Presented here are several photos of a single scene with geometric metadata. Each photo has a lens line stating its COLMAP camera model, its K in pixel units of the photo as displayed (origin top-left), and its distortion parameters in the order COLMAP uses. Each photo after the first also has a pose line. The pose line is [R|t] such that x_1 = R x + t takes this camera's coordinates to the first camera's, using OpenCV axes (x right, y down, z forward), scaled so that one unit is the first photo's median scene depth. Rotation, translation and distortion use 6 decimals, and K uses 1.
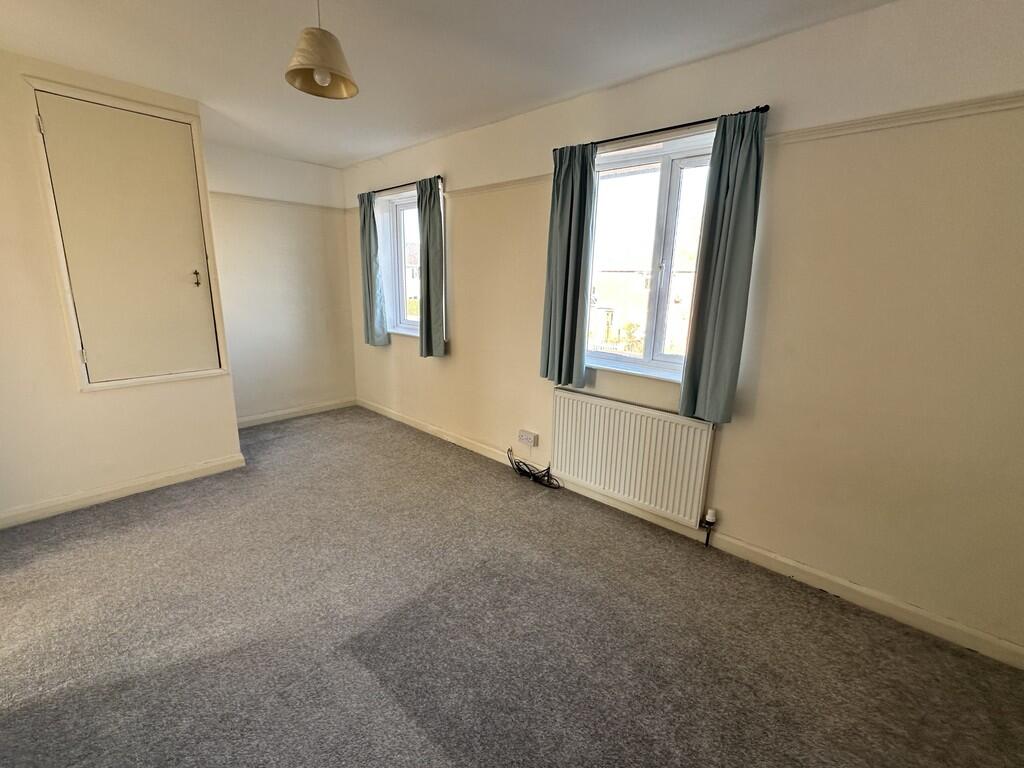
lens RADIAL K [[448.0, 0, 511.4], [0, 448.0, 383.4], [0, 0, 1]] dist [0.000498, 0.000017]
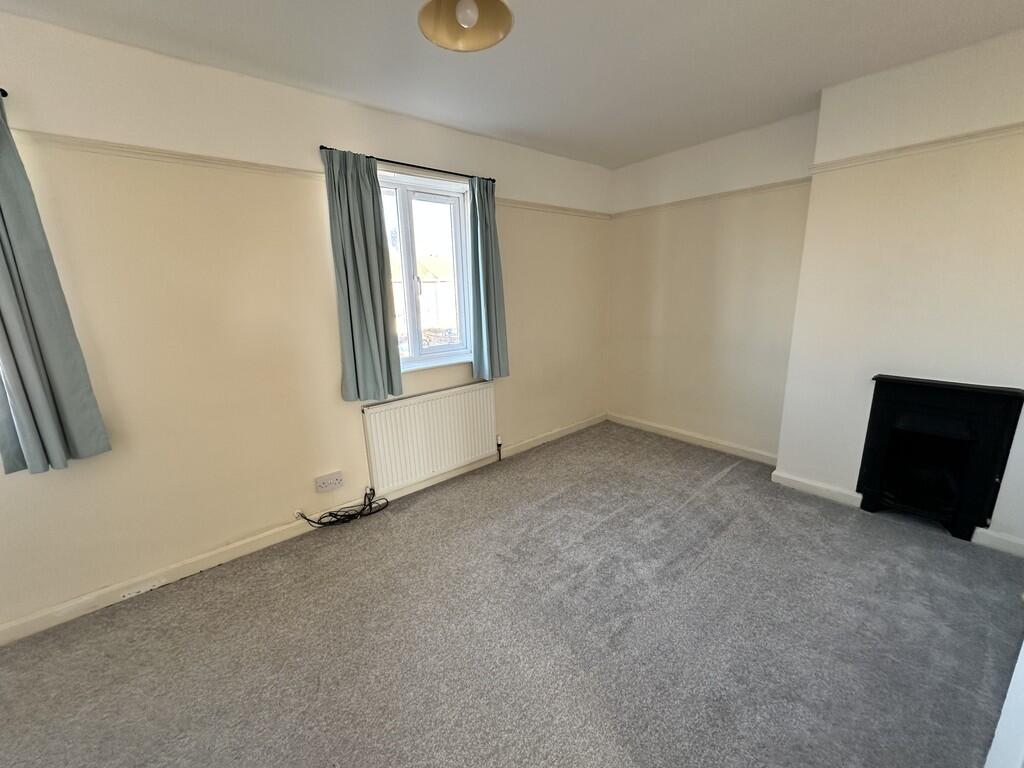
lens RADIAL K [[410.7, 0, 513.6], [0, 410.7, 383.5], [0, 0, 1]] dist [-0.001260, -0.000030]
pose [[0.107314, -0.257475, 0.960308, -0.762672], [0.254400, 0.940841, 0.223826, -0.169259], [-0.961127, 0.220283, 0.166467, 0.608503]]
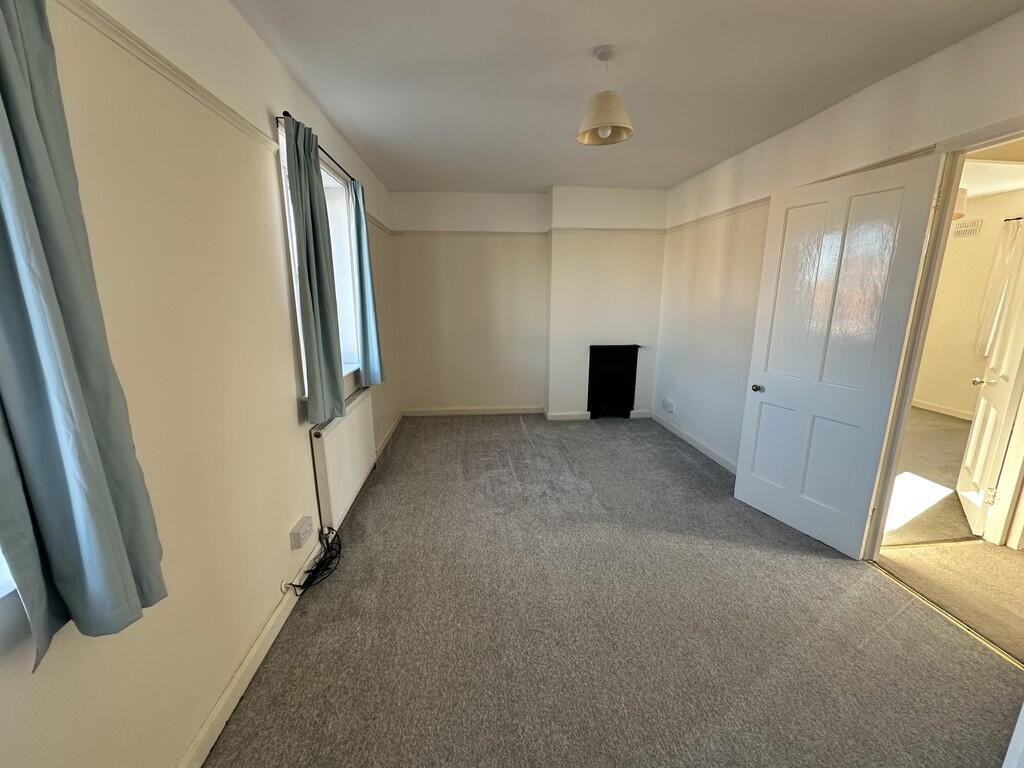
lens RADIAL K [[410.7, 0, 514.5], [0, 410.7, 383.8], [0, 0, 1]] dist [-0.001260, -0.000030]
pose [[-0.756059, -0.166179, 0.633055, -0.671191], [0.125833, 0.912280, 0.389758, -0.336689], [-0.642293, 0.374340, -0.668827, 1.376051]]
